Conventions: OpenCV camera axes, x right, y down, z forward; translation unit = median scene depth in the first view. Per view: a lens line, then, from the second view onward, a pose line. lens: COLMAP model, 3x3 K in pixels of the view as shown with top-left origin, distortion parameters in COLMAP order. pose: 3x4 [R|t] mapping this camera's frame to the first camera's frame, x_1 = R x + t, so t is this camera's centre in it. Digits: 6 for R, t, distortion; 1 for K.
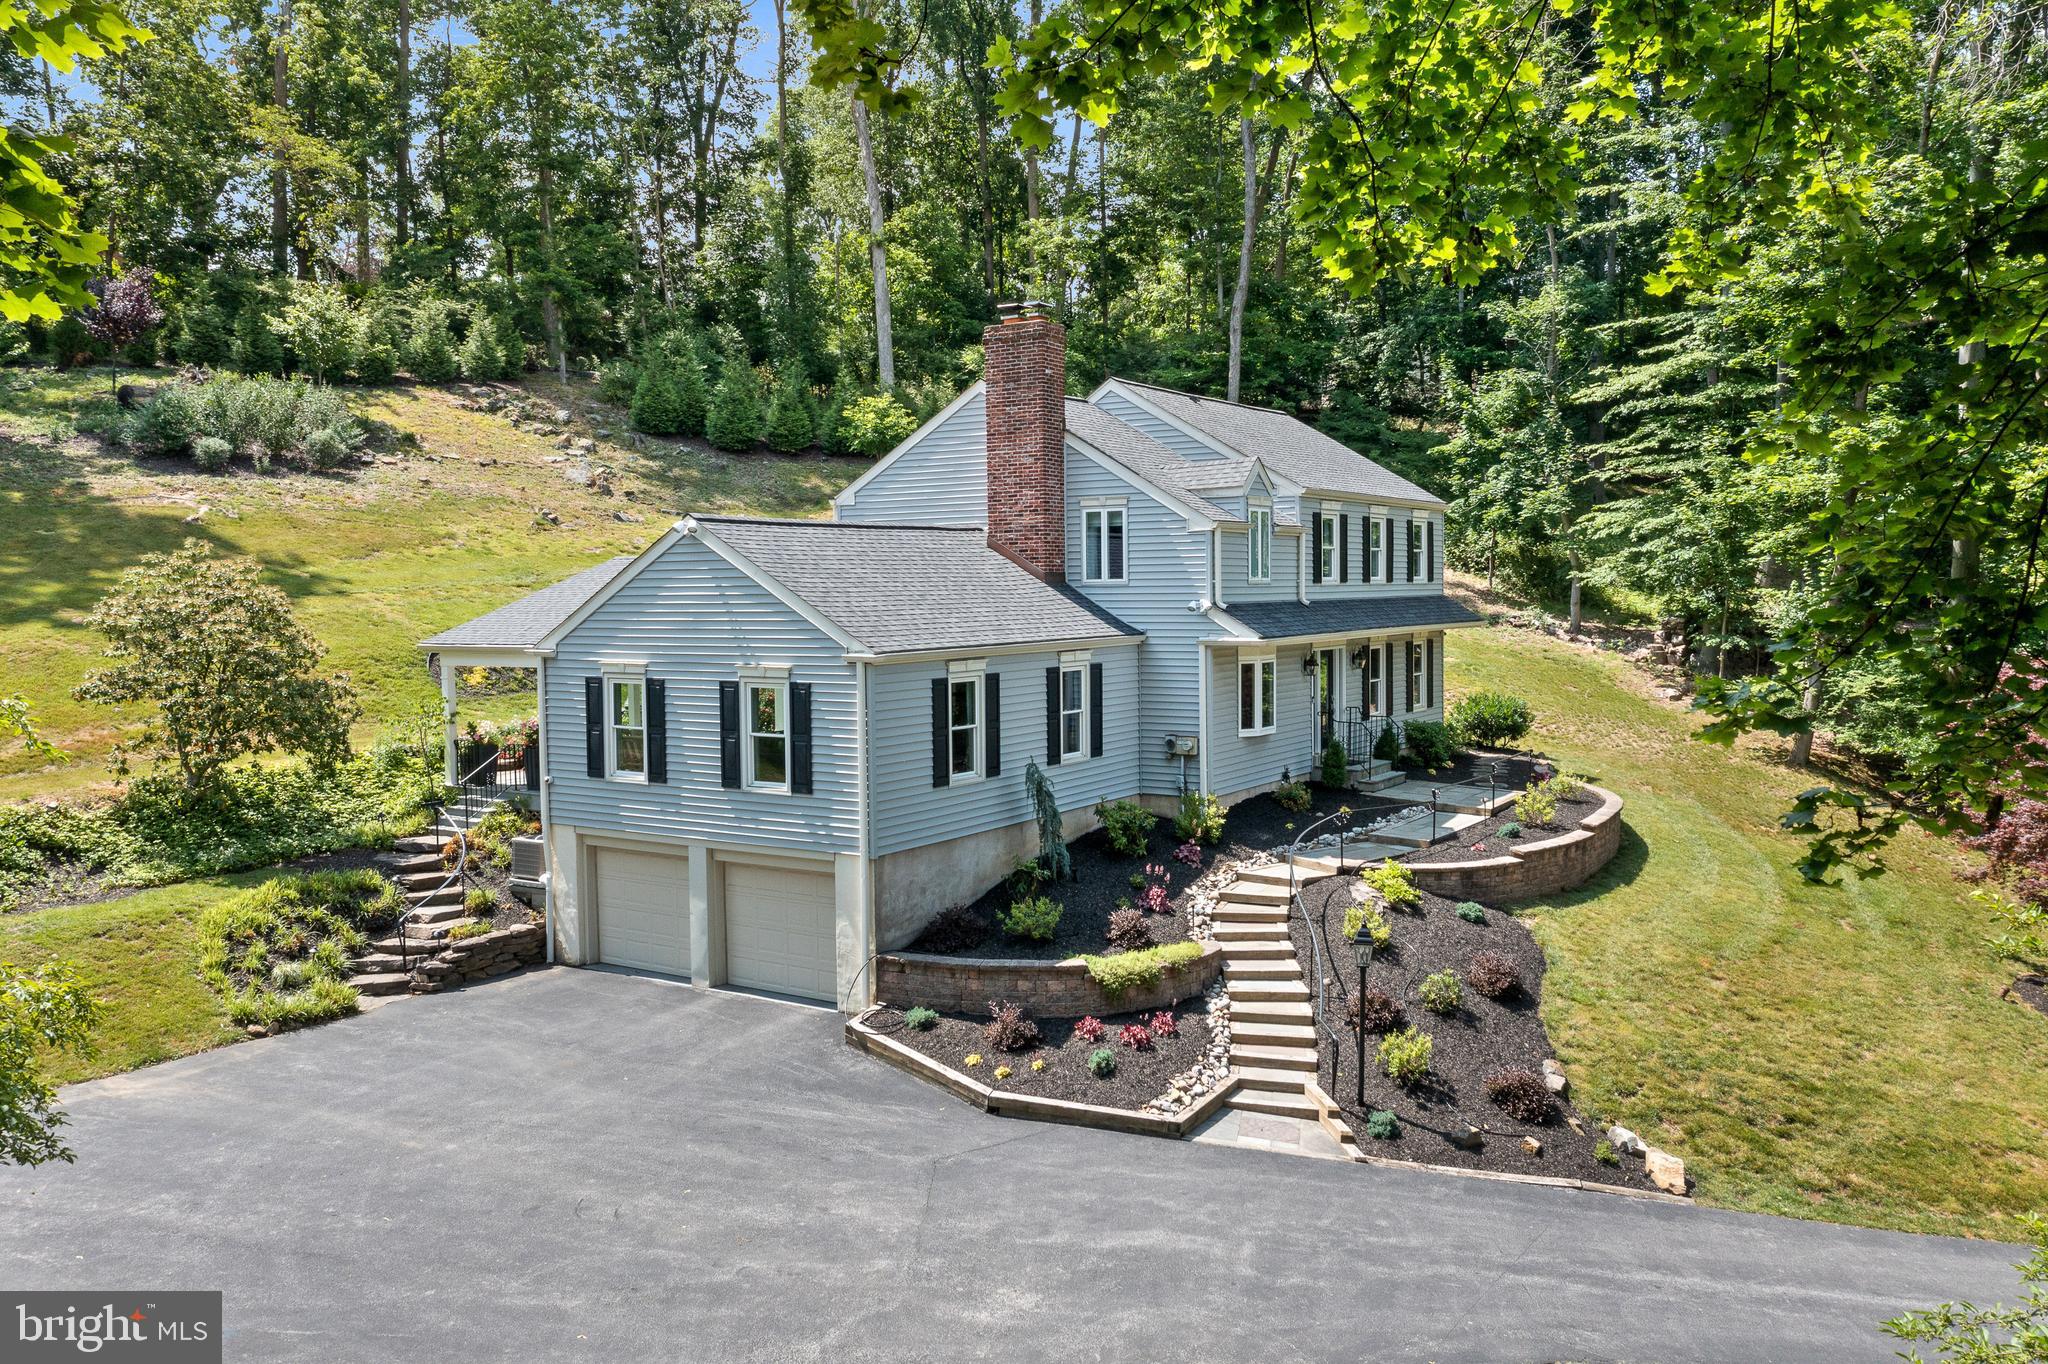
lens RADIAL K [[1616.3, 0, 1025.6], [0, 1616.3, 660.4], [0, 0, 1]] dist [-0.019530, -0.006381]
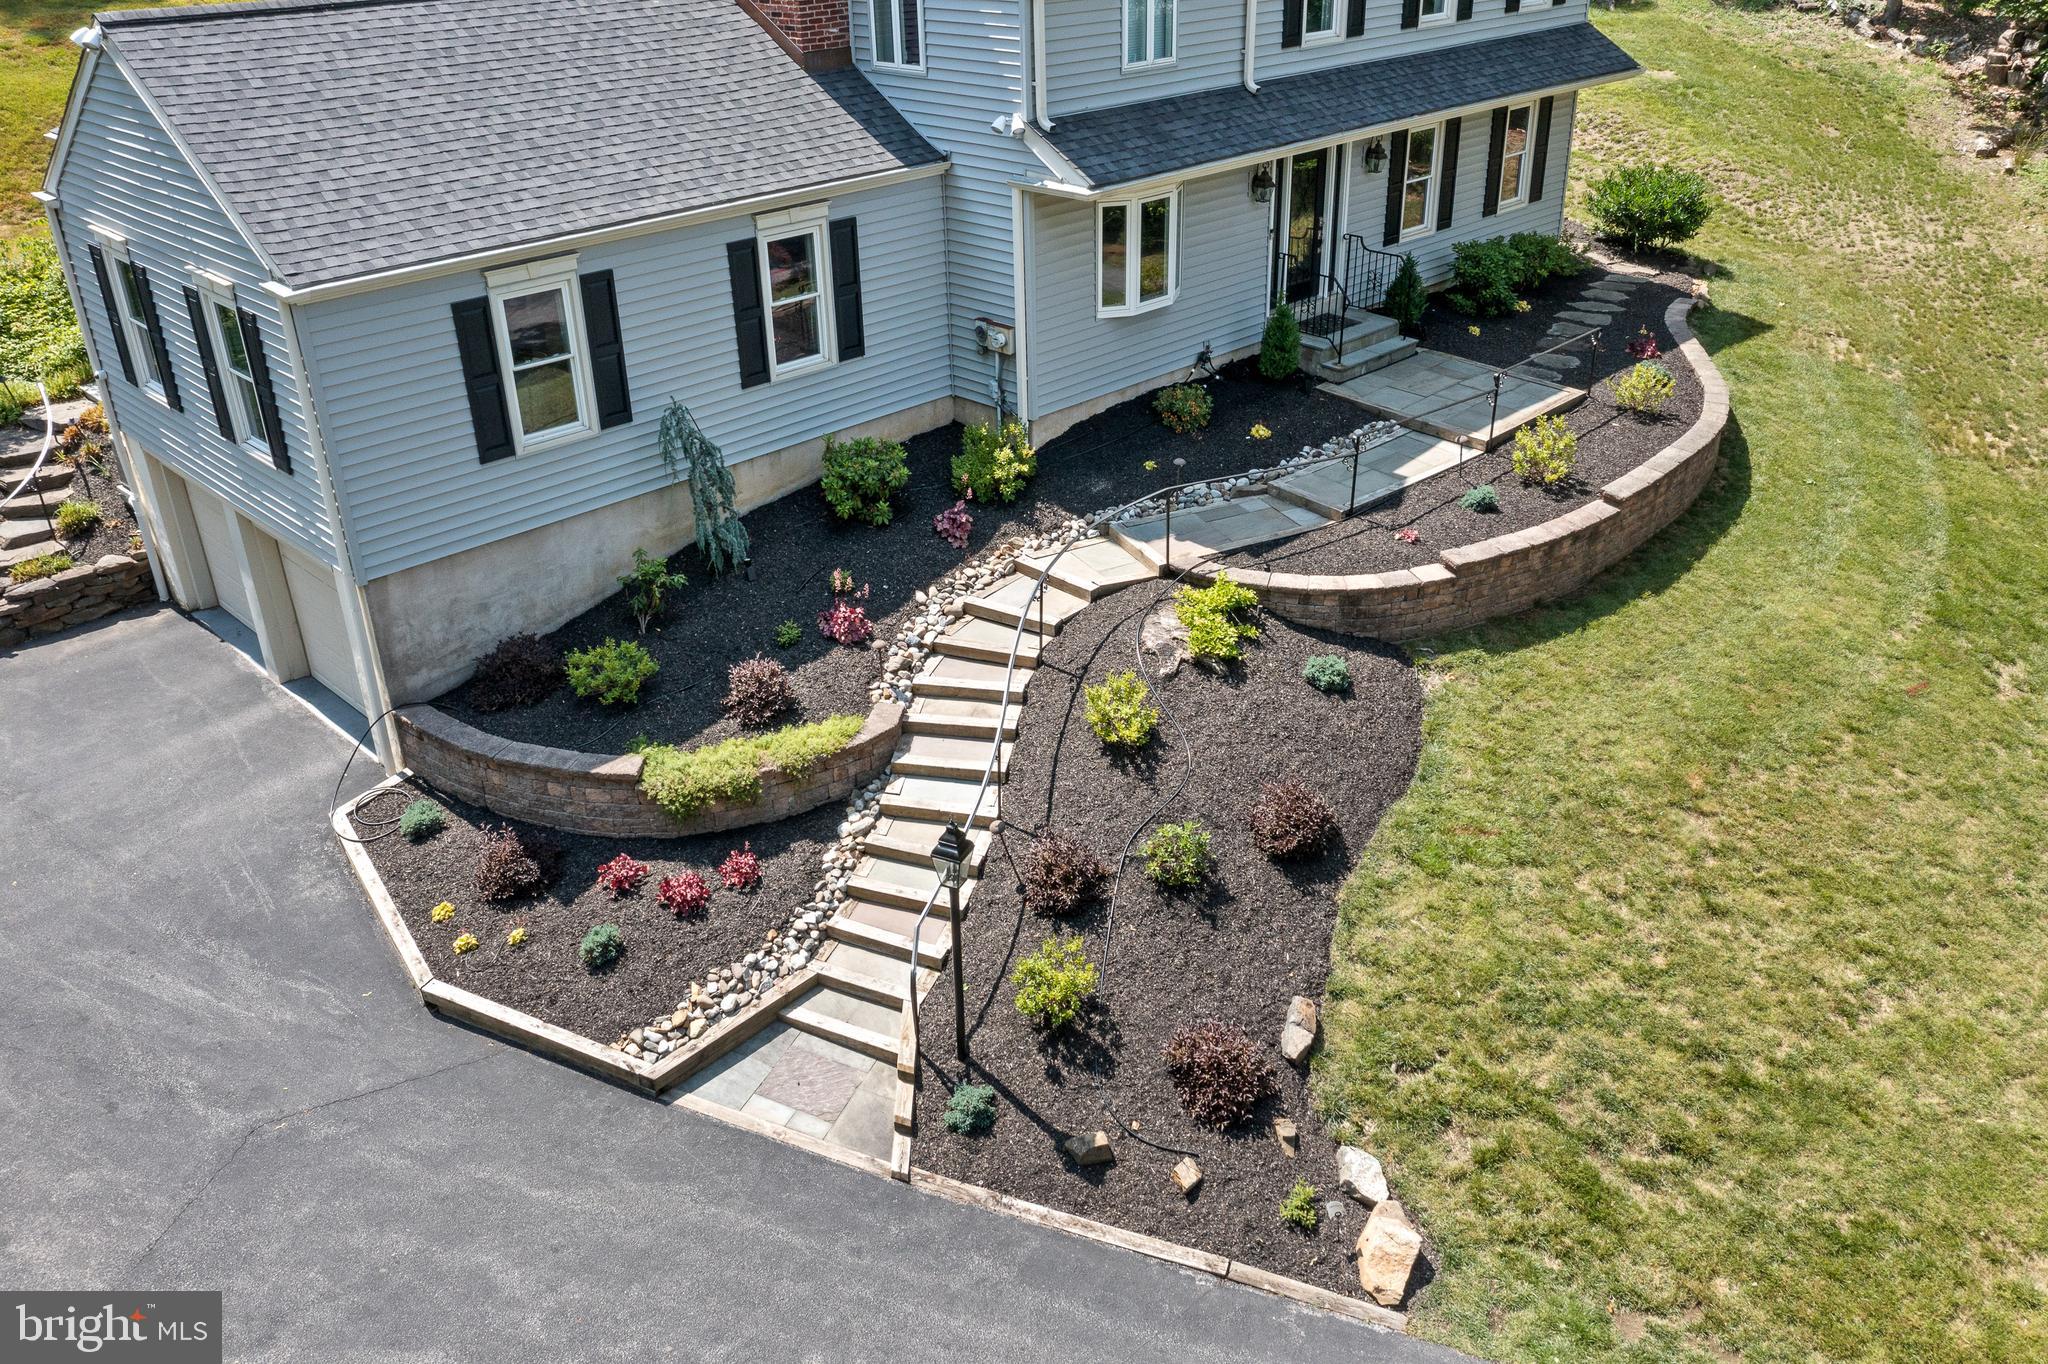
lens RADIAL K [[1616.3, 0, 1025.6], [0, 1616.3, 660.4], [0, 0, 1]] dist [-0.019530, -0.006381]
pose [[0.976730, 0.090211, -0.194576, 0.290023], [-0.000352, 0.907910, 0.419165, -0.122924], [0.214471, -0.409342, 0.886815, 0.408194]]
